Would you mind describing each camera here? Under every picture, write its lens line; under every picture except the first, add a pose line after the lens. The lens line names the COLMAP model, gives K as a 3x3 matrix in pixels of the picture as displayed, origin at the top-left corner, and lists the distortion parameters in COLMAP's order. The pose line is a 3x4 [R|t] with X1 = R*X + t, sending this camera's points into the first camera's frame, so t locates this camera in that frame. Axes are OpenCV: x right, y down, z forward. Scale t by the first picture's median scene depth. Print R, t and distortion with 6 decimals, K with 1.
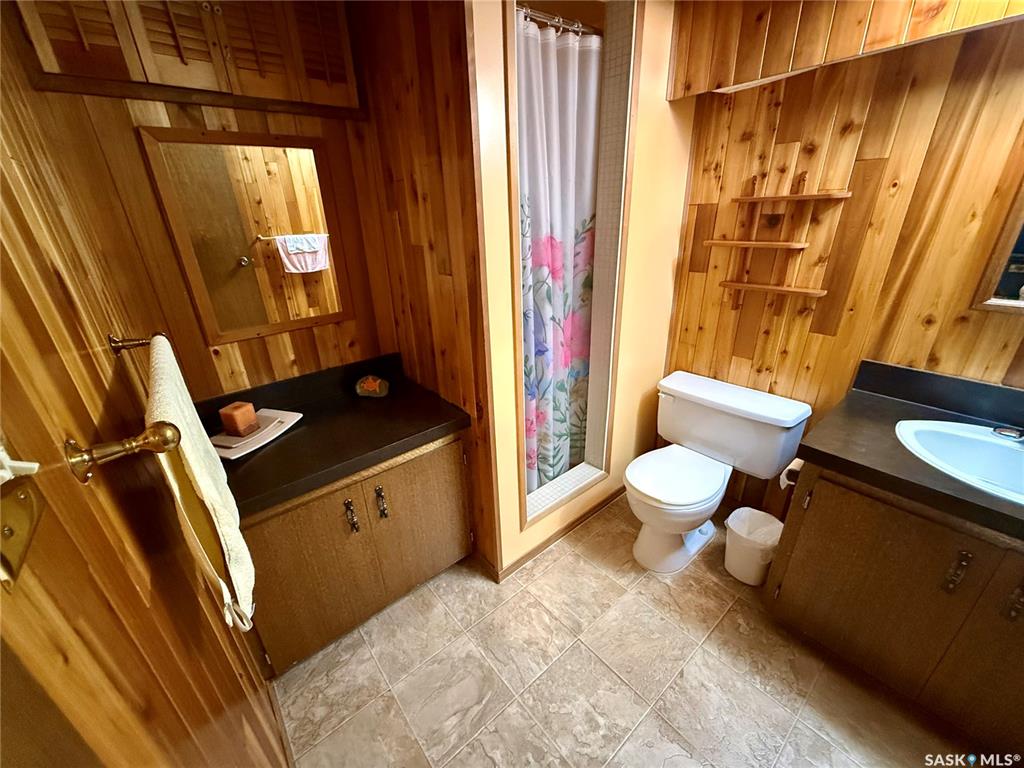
lens RADIAL K [[408.8, 0, 512.8], [0, 408.8, 384.7], [0, 0, 1]] dist [0.007833, -0.002663]
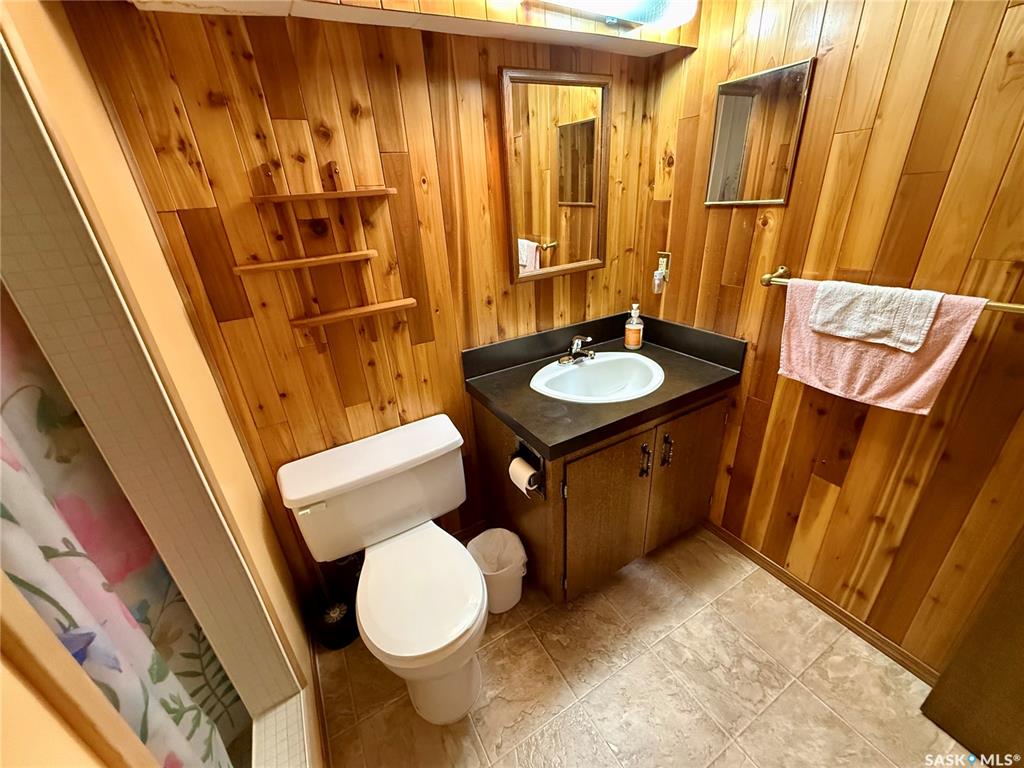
lens RADIAL K [[408.8, 0, 509.3], [0, 408.8, 385.5], [0, 0, 1]] dist [0.007833, -0.002663]
pose [[0.184304, -0.392637, 0.901037, -0.076439], [0.447429, 0.849761, 0.278773, -0.209027], [-0.875123, 0.351771, 0.332291, 0.551364]]
